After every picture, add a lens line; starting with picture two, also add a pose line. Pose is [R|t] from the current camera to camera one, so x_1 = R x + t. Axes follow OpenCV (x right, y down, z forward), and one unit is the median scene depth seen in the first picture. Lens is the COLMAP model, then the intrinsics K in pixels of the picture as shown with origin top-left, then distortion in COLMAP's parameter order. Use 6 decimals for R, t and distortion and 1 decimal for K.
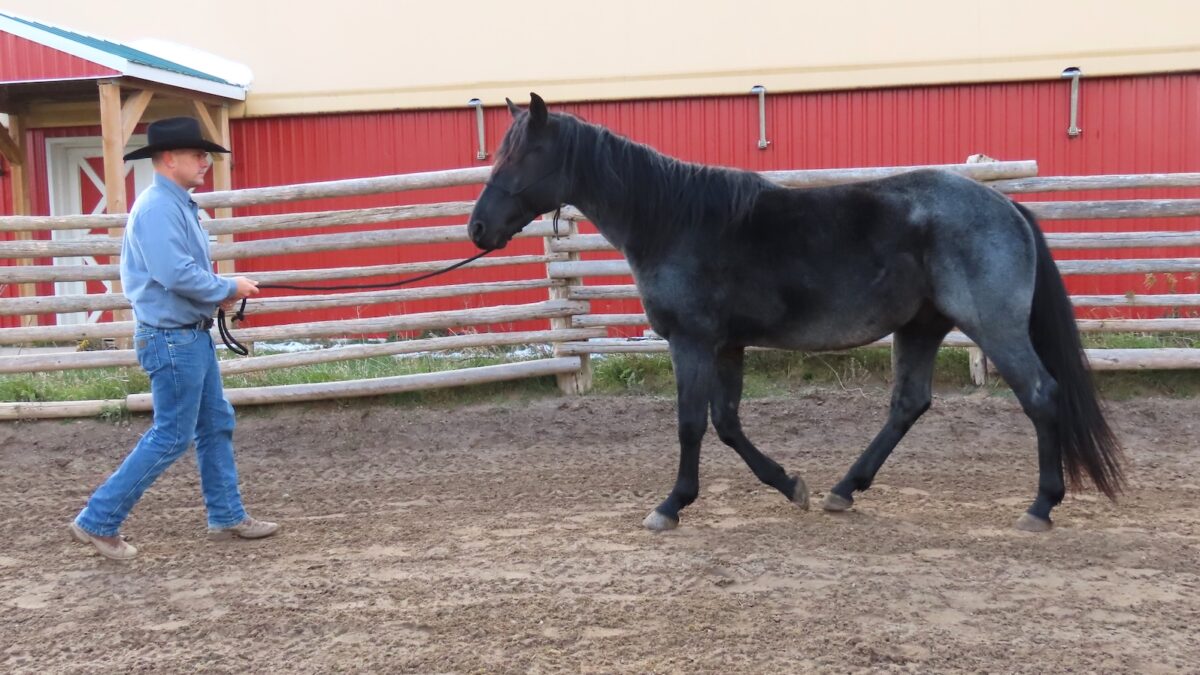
lens RADIAL K [[594.1, 0, 600.0], [0, 594.1, 337.5], [0, 0, 1]] dist [0.000312, -0.000563]
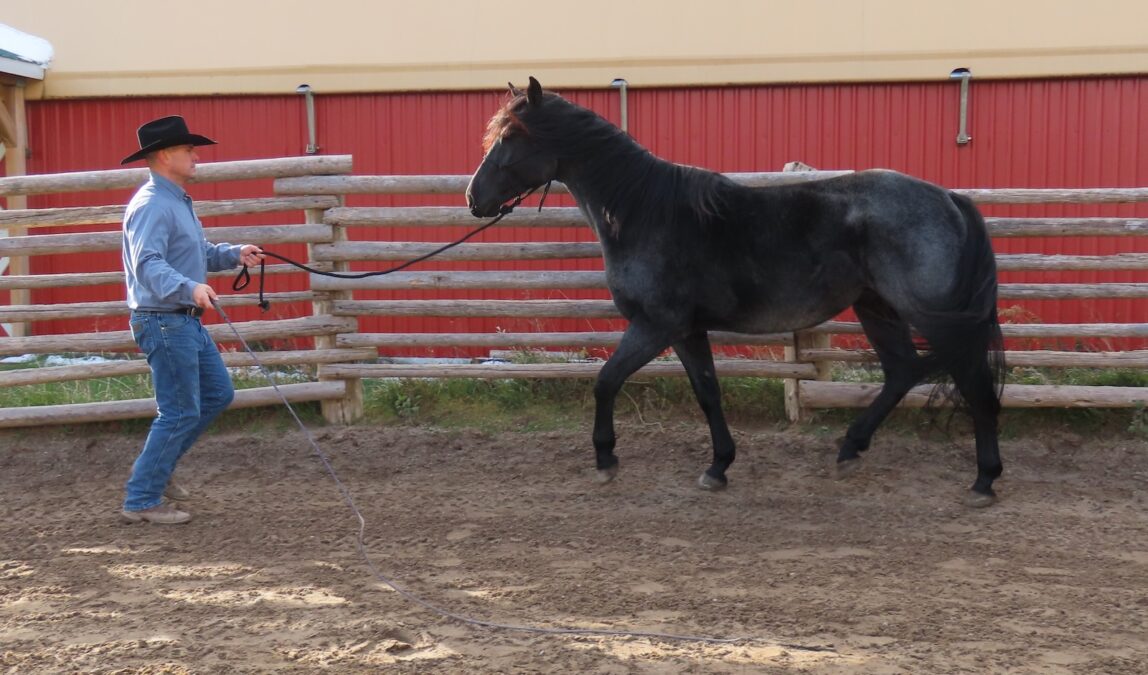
lens RADIAL K [[668.5, 0, 574.0], [0, 668.5, 337.5], [0, 0, 1]] dist [0.002234, -0.000744]
pose [[0.999608, 0.018906, 0.020642, 0.287534], [-0.018425, 0.999559, -0.023271, -0.015119], [-0.021073, 0.022881, 0.999516, 0.004716]]
